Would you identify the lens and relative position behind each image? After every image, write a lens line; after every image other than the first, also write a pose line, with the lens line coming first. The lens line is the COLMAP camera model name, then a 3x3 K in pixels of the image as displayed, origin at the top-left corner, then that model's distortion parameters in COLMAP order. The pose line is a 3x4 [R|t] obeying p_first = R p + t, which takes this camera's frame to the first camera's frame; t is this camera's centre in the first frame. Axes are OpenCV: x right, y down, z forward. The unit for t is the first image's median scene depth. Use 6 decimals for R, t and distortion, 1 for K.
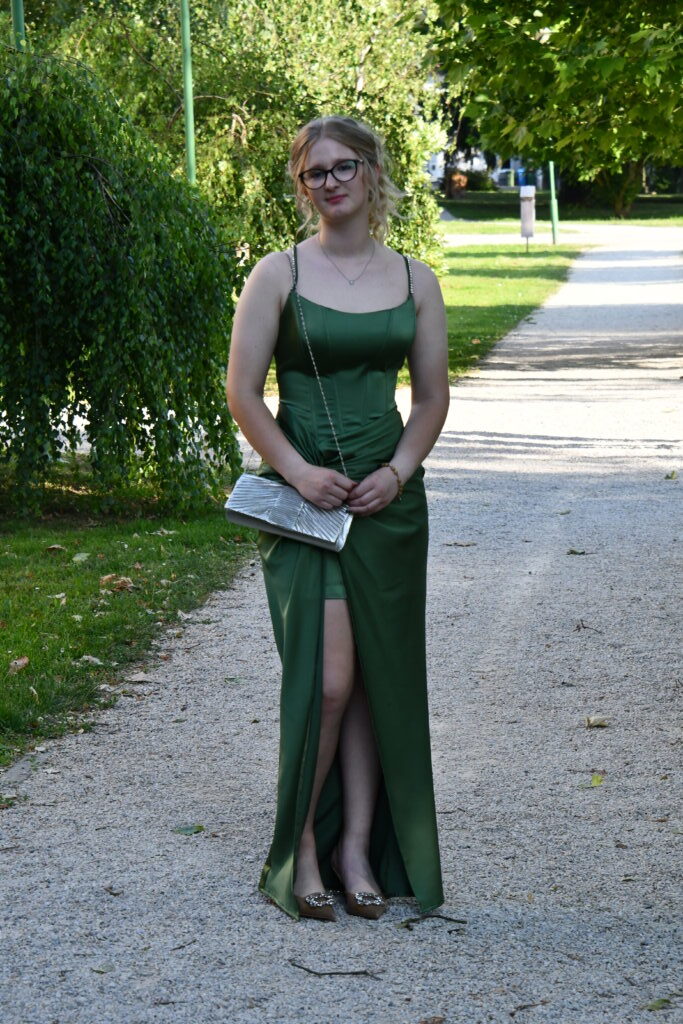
lens RADIAL K [[3887.1, 0, 329.7], [0, 3887.1, 512.0], [0, 0, 1]] dist [1.747100, 4.093483]
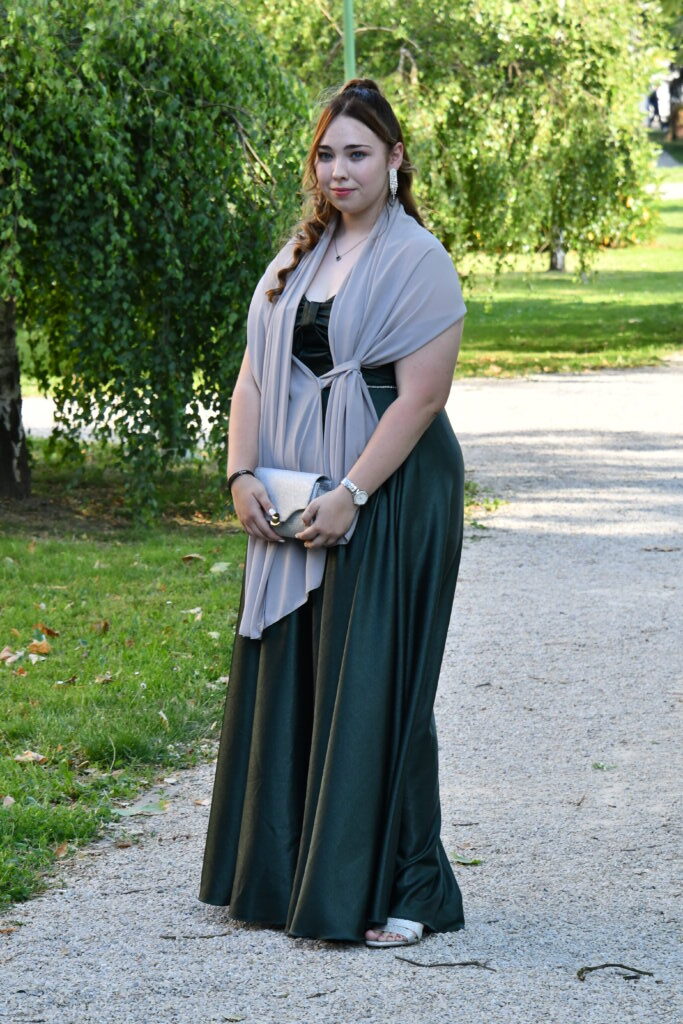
lens RADIAL K [[5001.6, 0, 362.4], [0, 5001.6, 510.2], [0, 0, 1]] dist [2.770211, -2.594679]
pose [[0.998960, -0.009891, -0.044503, 0.017586], [0.009601, 0.999931, -0.006721, 0.006580], [0.044566, 0.006286, 0.998987, -0.109358]]
